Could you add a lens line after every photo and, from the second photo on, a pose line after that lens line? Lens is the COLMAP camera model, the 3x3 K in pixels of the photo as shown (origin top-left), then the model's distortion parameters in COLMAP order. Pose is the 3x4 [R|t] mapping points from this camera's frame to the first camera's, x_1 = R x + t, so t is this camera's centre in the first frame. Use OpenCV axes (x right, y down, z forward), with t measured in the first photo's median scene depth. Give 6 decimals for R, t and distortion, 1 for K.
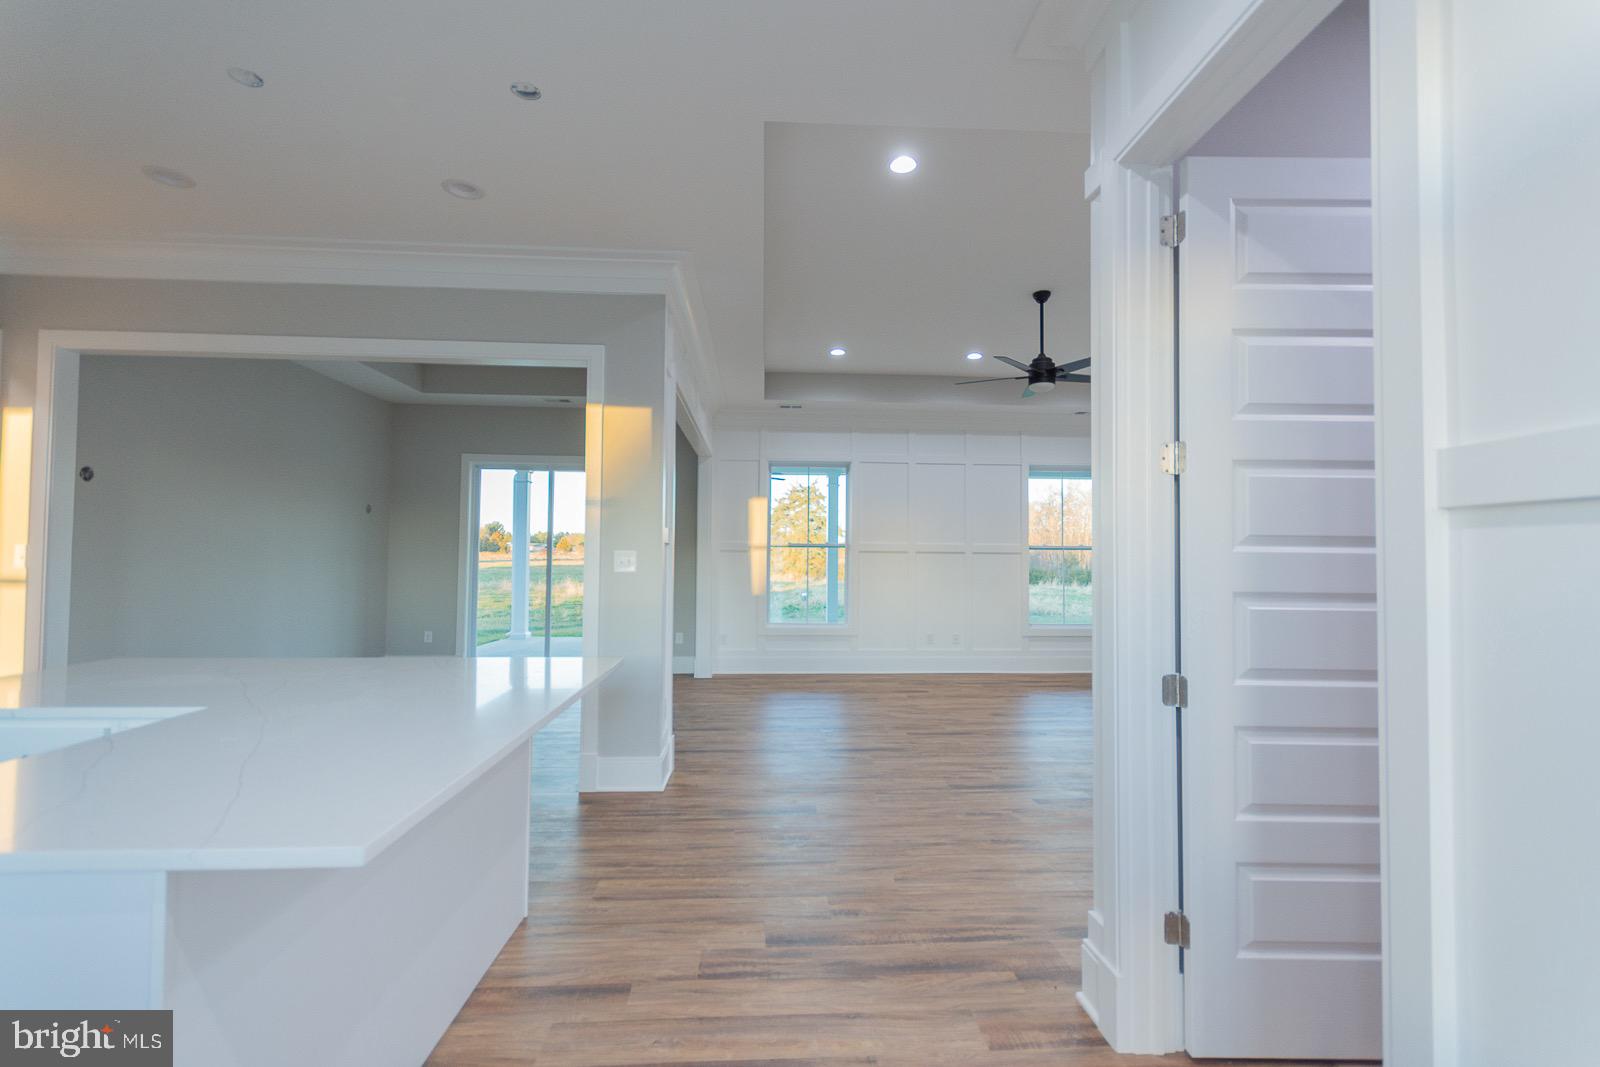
lens RADIAL K [[697.3, 0, 800.1], [0, 697.3, 536.2], [0, 0, 1]] dist [0.008277, -0.003749]
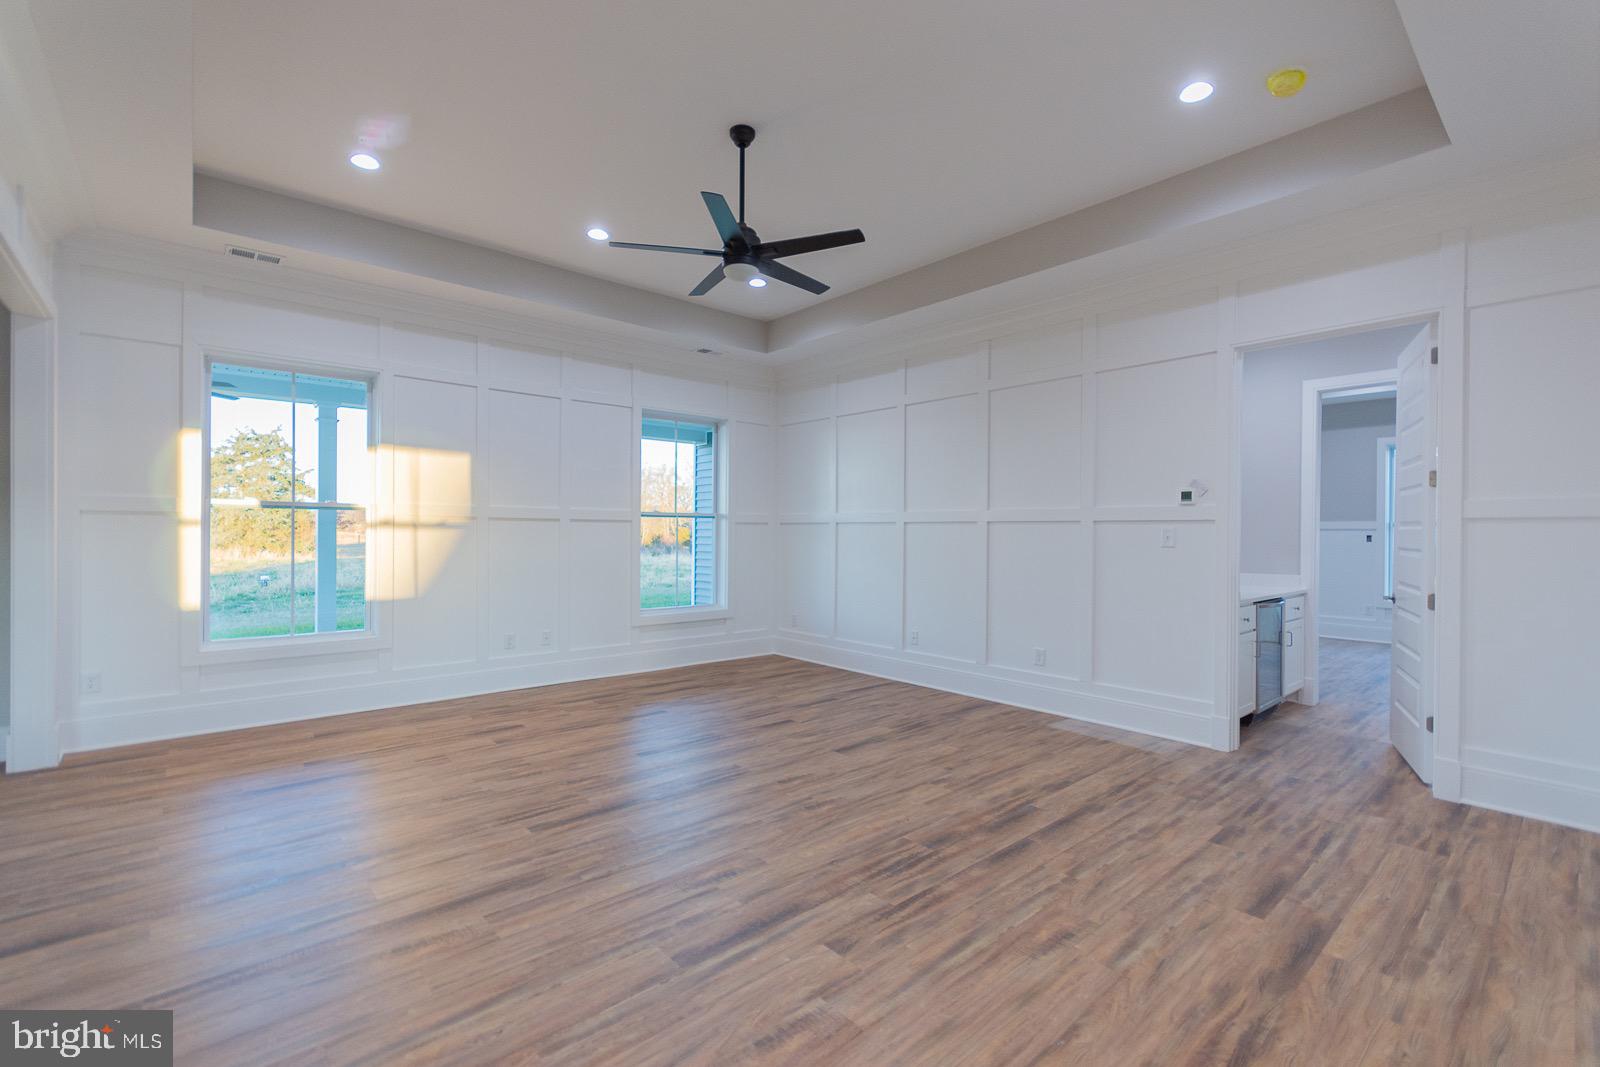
lens RADIAL K [[700.3, 0, 798.3], [0, 700.3, 534.3], [0, 0, 1]] dist [0.004533, 0.000189]
pose [[0.788555, -0.004346, 0.614949, -0.025762], [-0.020111, 0.999258, 0.032850, 0.015095], [-0.614635, -0.038271, 0.787882, 0.401697]]
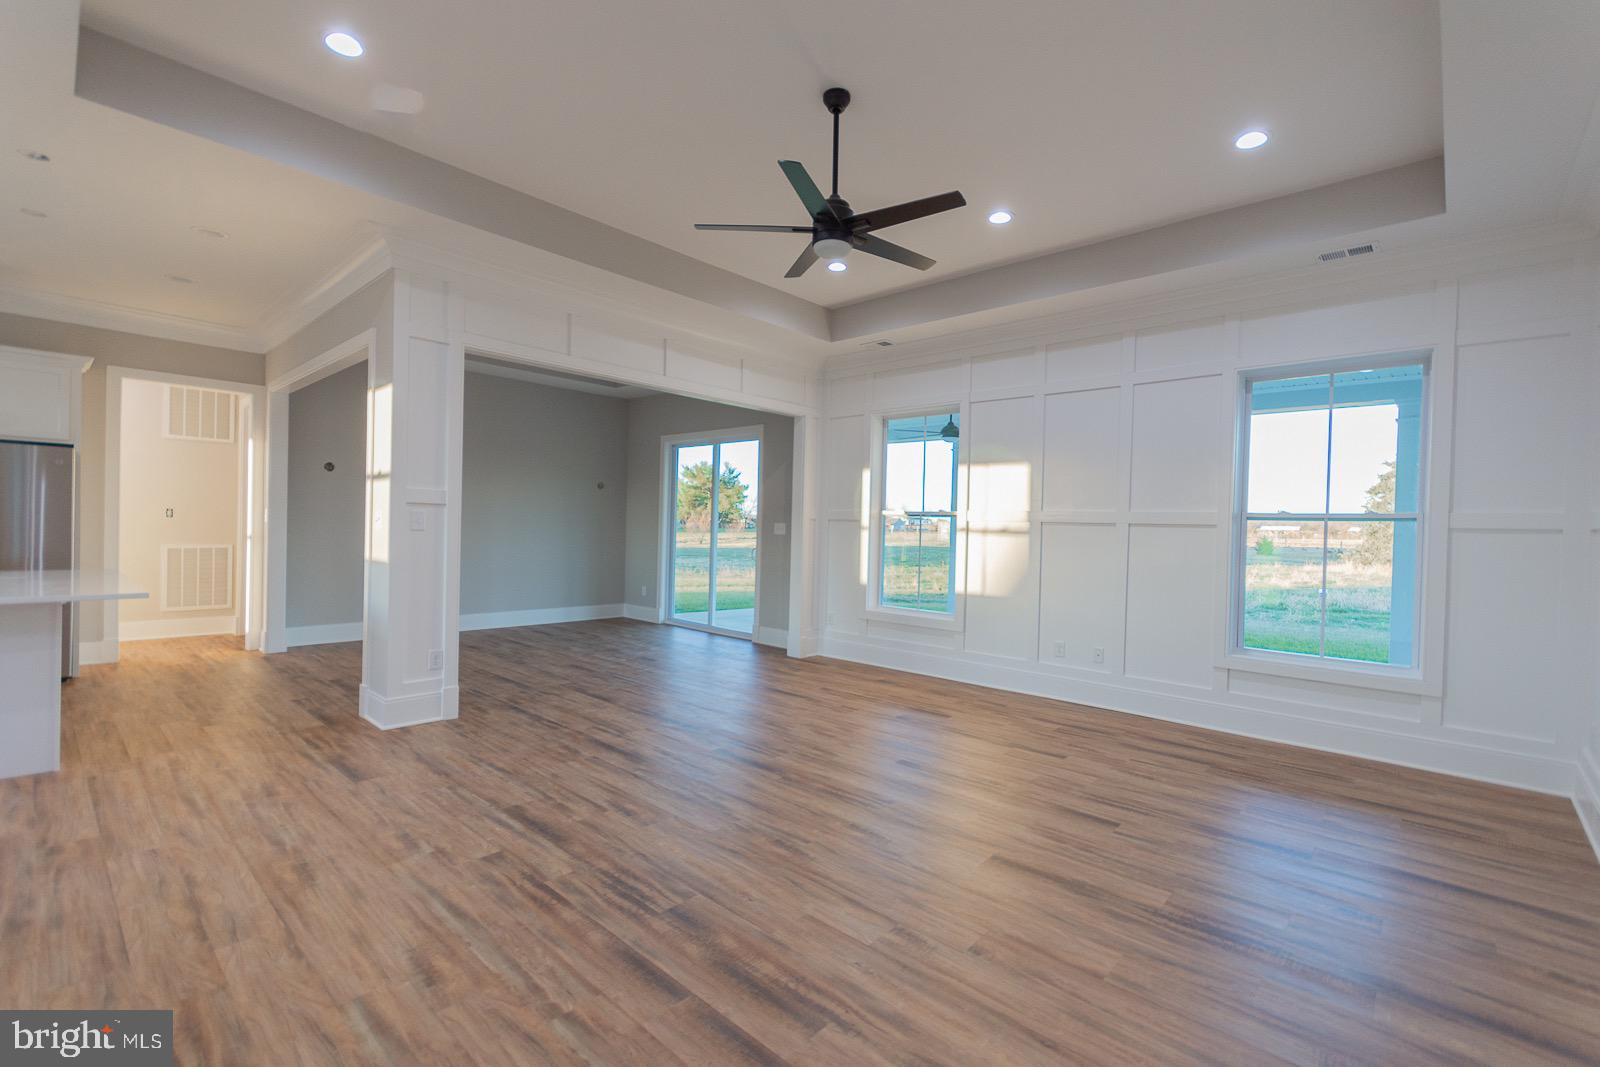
lens RADIAL K [[697.3, 0, 800.1], [0, 697.3, 536.2], [0, 0, 1]] dist [0.008277, -0.003749]
pose [[0.696216, 0.017823, -0.717611, 0.738169], [0.002426, 0.999628, 0.027181, 0.024872], [0.717829, -0.020664, 0.695913, 0.512082]]
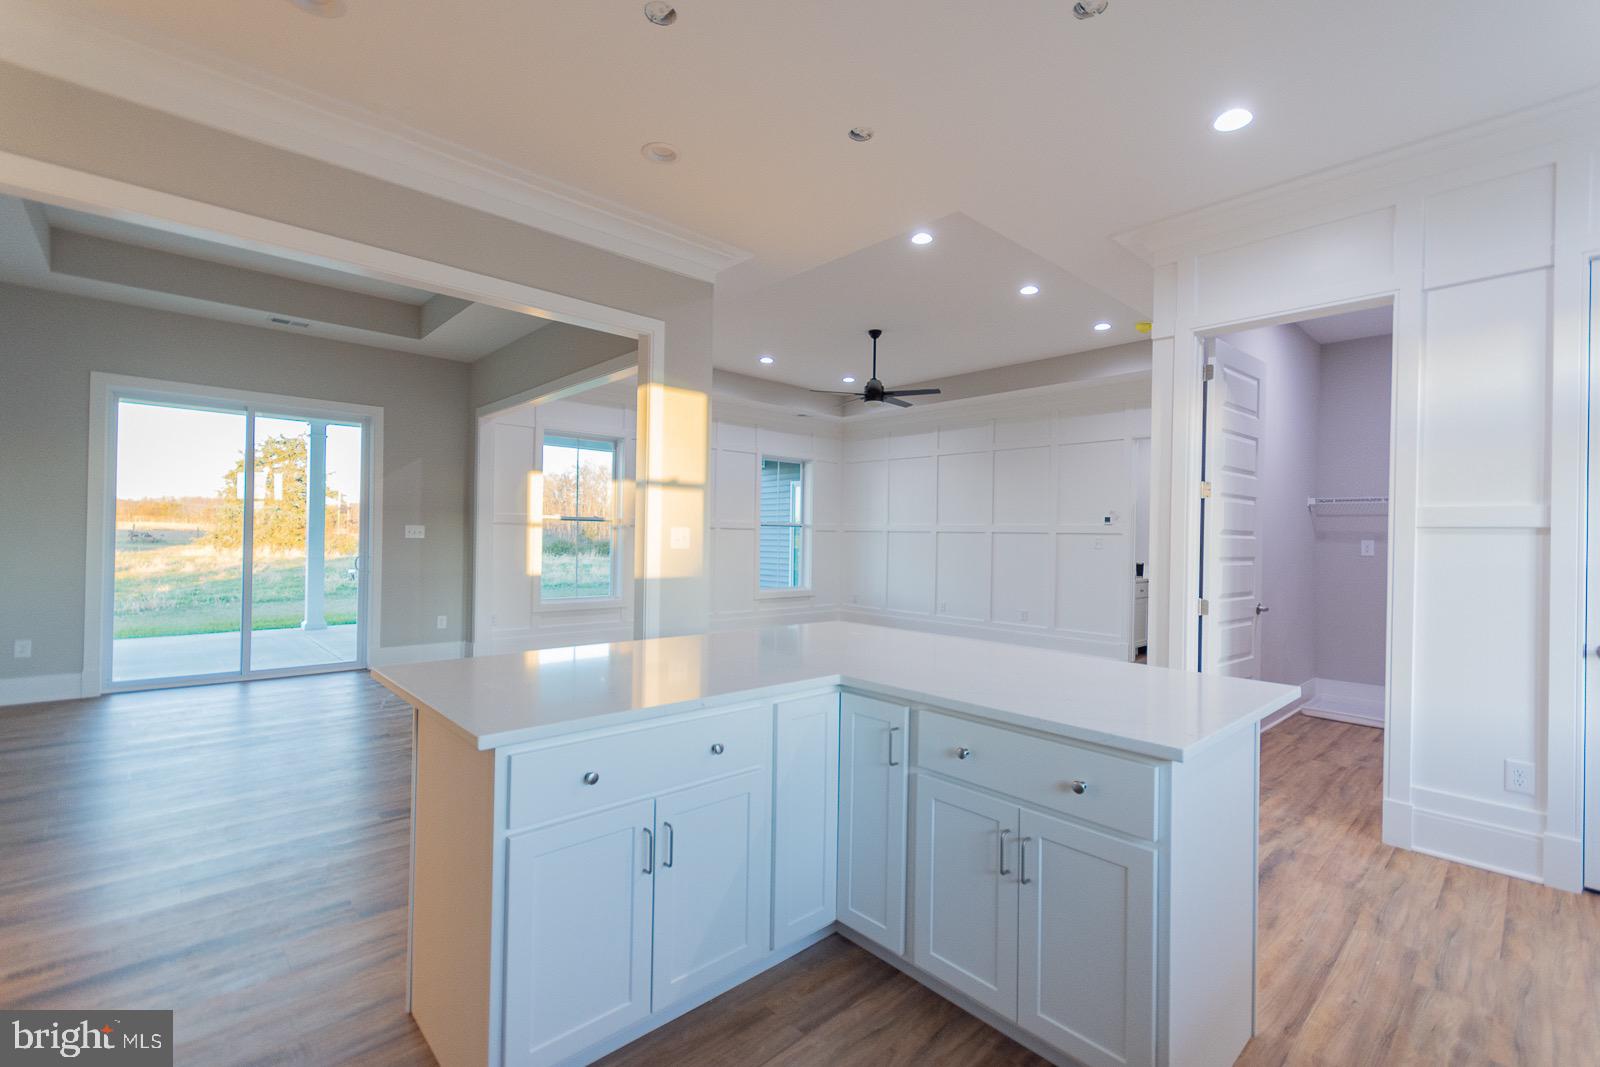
lens RADIAL K [[697.3, 0, 800.1], [0, 697.3, 536.2], [0, 0, 1]] dist [0.008277, -0.003749]
pose [[0.772810, 0.003813, 0.634627, -0.554837], [-0.029901, 0.999090, 0.030409, -0.002217], [-0.633933, -0.042476, 0.772220, 0.067195]]
